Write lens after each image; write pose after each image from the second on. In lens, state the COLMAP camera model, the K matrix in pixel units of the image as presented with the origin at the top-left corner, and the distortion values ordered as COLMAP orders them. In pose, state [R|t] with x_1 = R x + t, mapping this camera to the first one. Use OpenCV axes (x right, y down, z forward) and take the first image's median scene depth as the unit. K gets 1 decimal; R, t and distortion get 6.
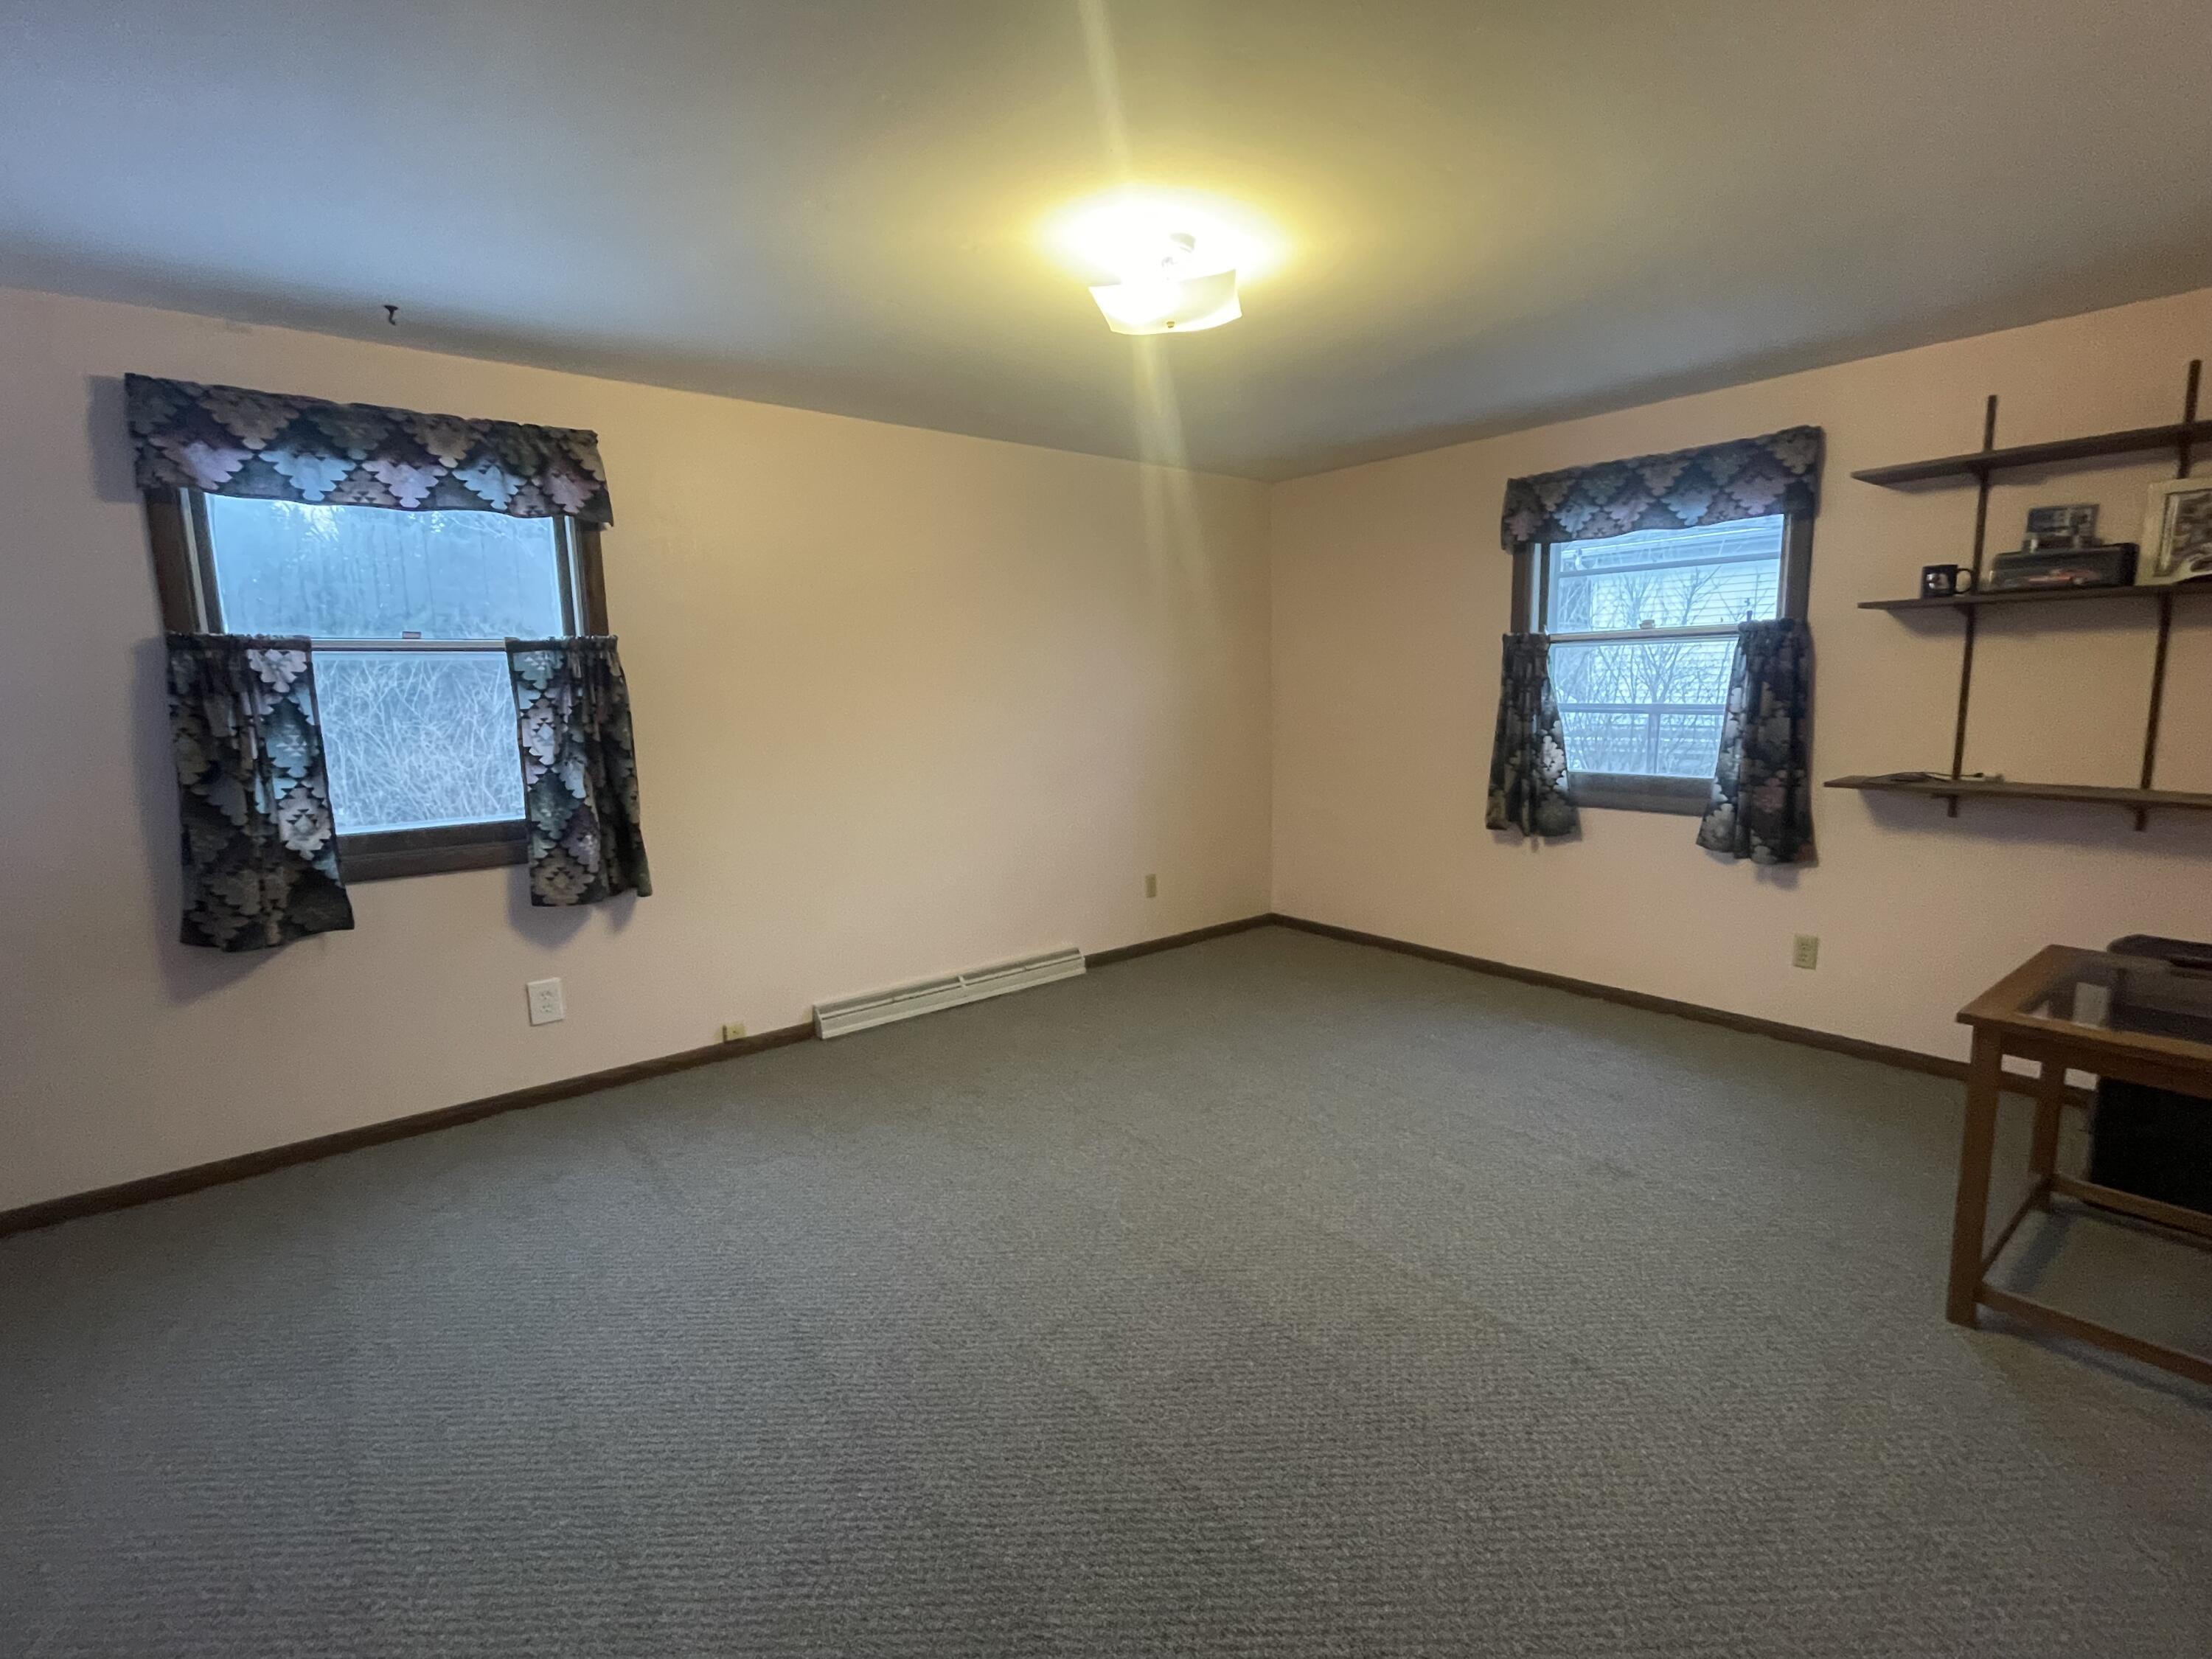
lens RADIAL K [[1024.6, 0, 1099.8], [0, 1024.6, 827.2], [0, 0, 1]] dist [-0.000954, -0.001329]
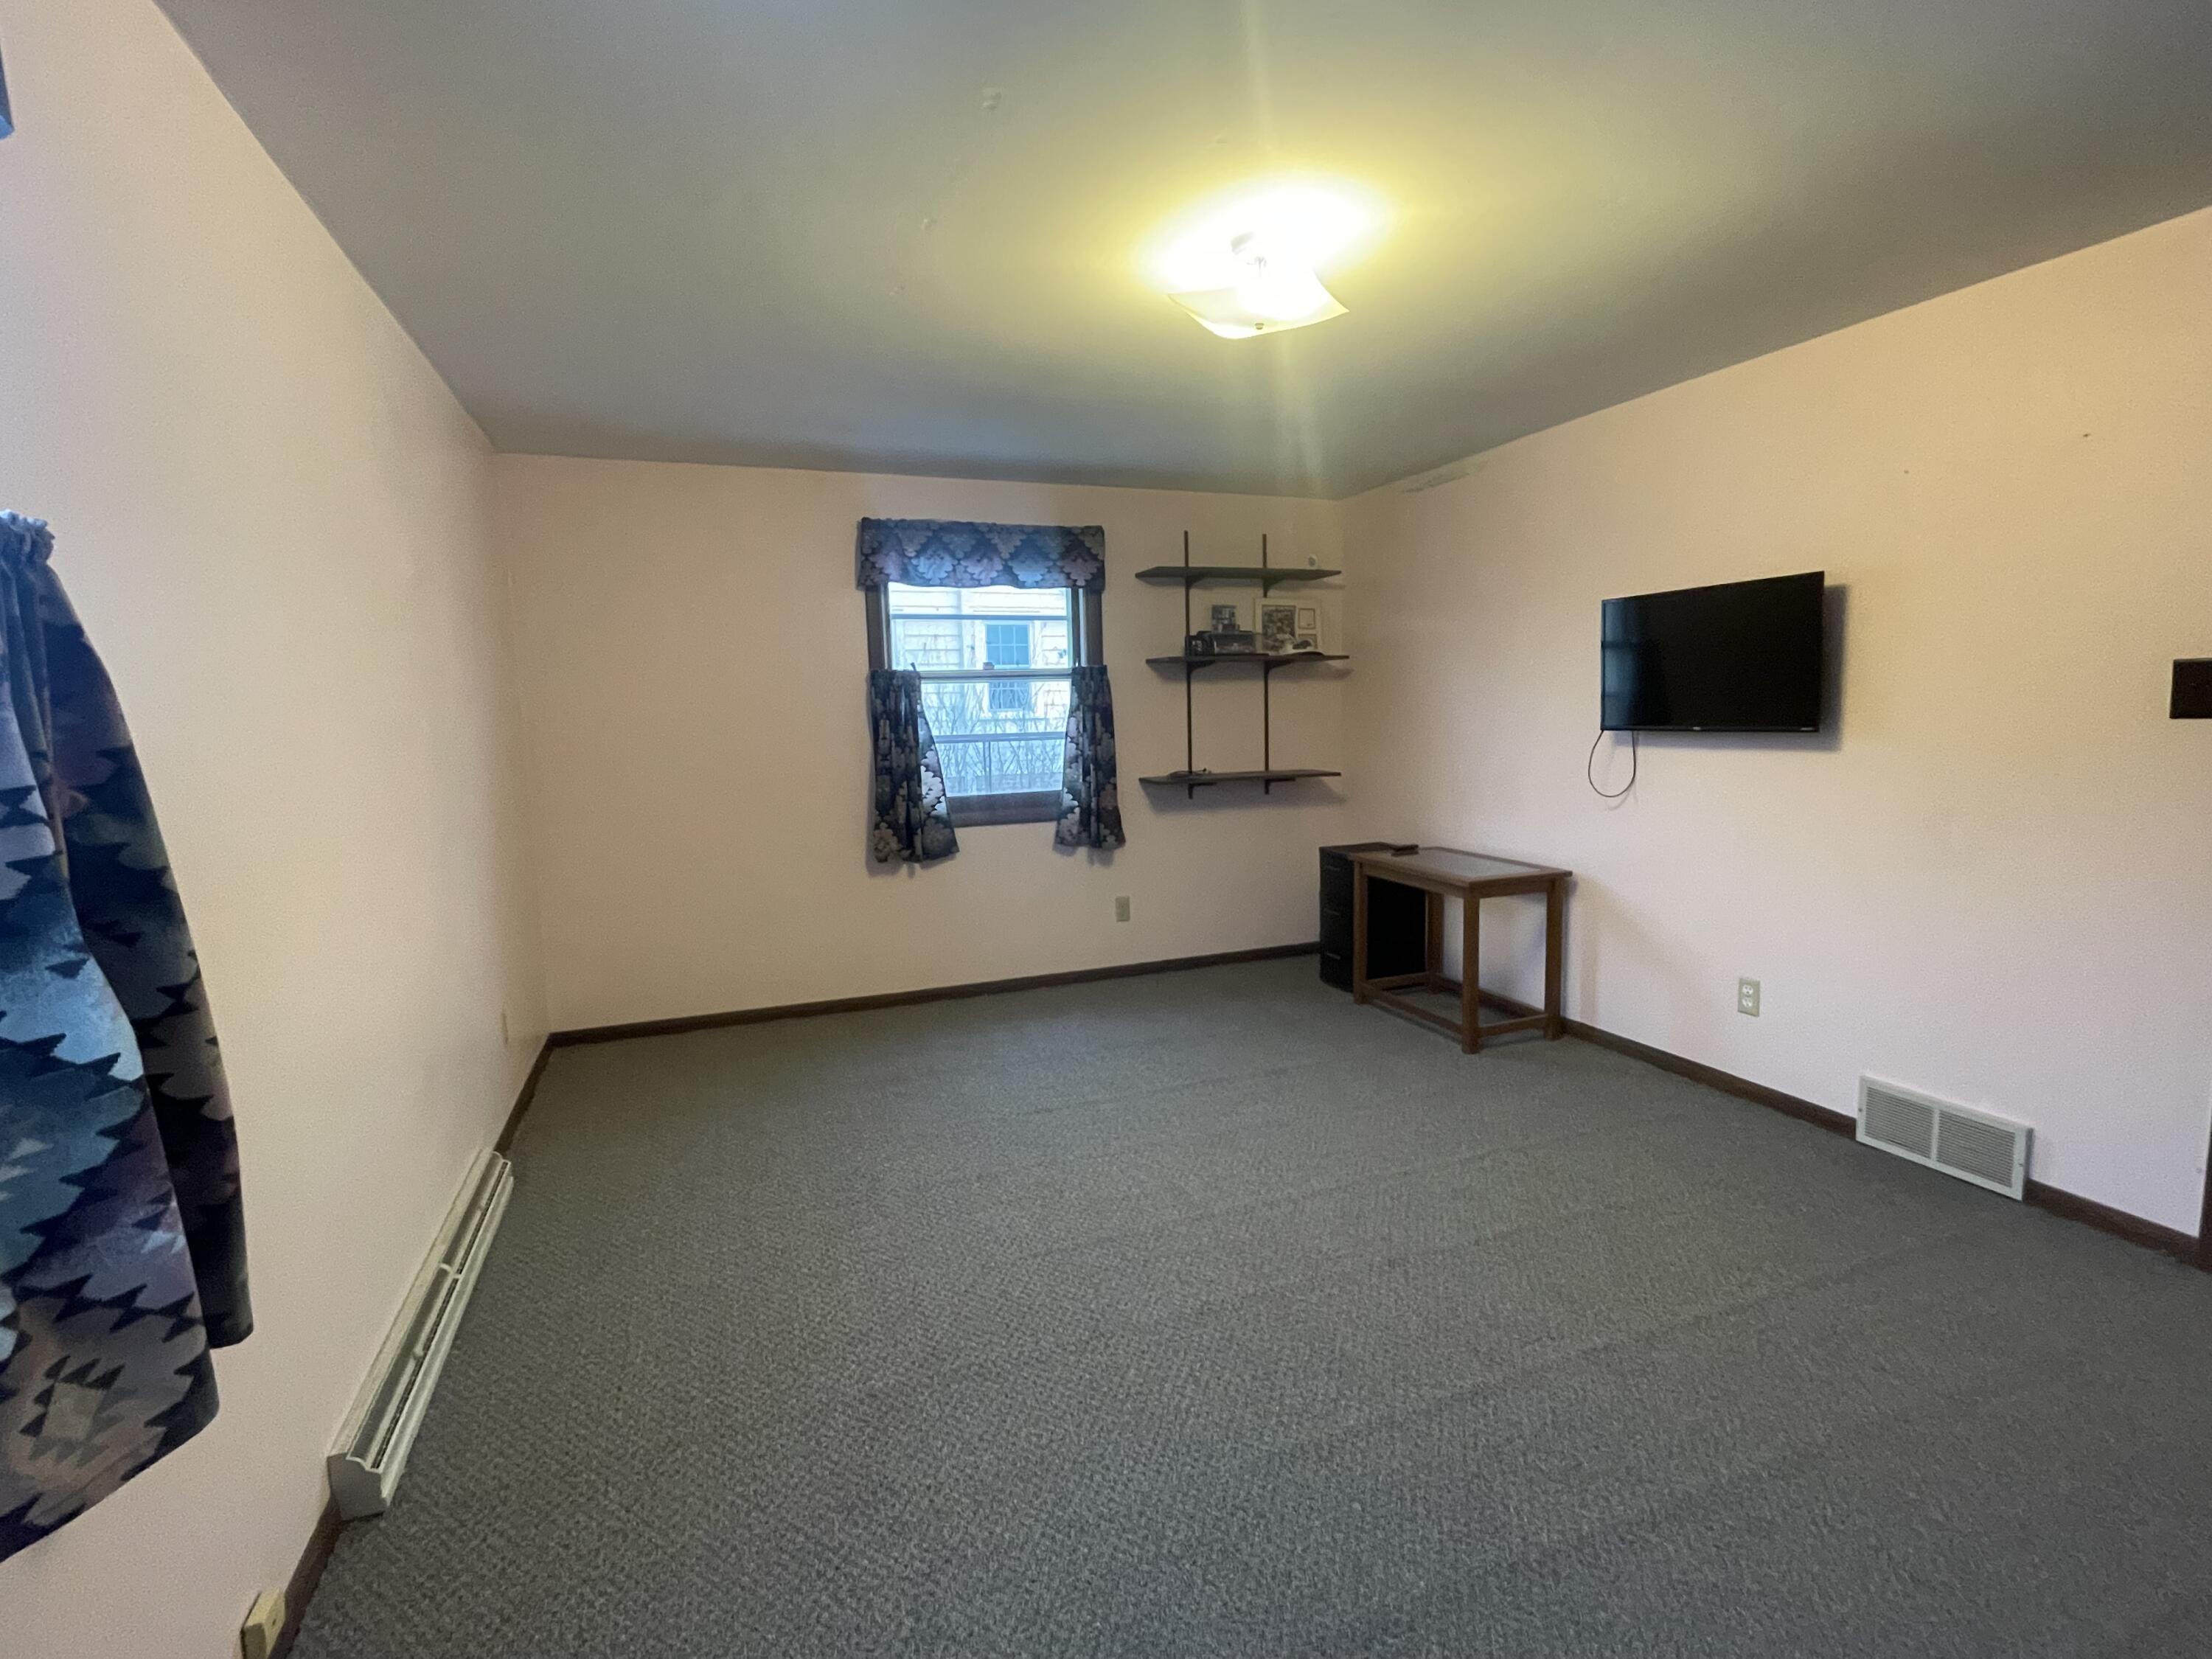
lens RADIAL K [[1024.6, 0, 1099.8], [0, 1024.6, 827.2], [0, 0, 1]] dist [-0.000954, -0.001329]
pose [[0.313305, -0.098880, 0.944491, -0.588710], [0.154329, 0.986645, 0.052100, -0.061028], [-0.937028, 0.129440, 0.324381, 0.557848]]
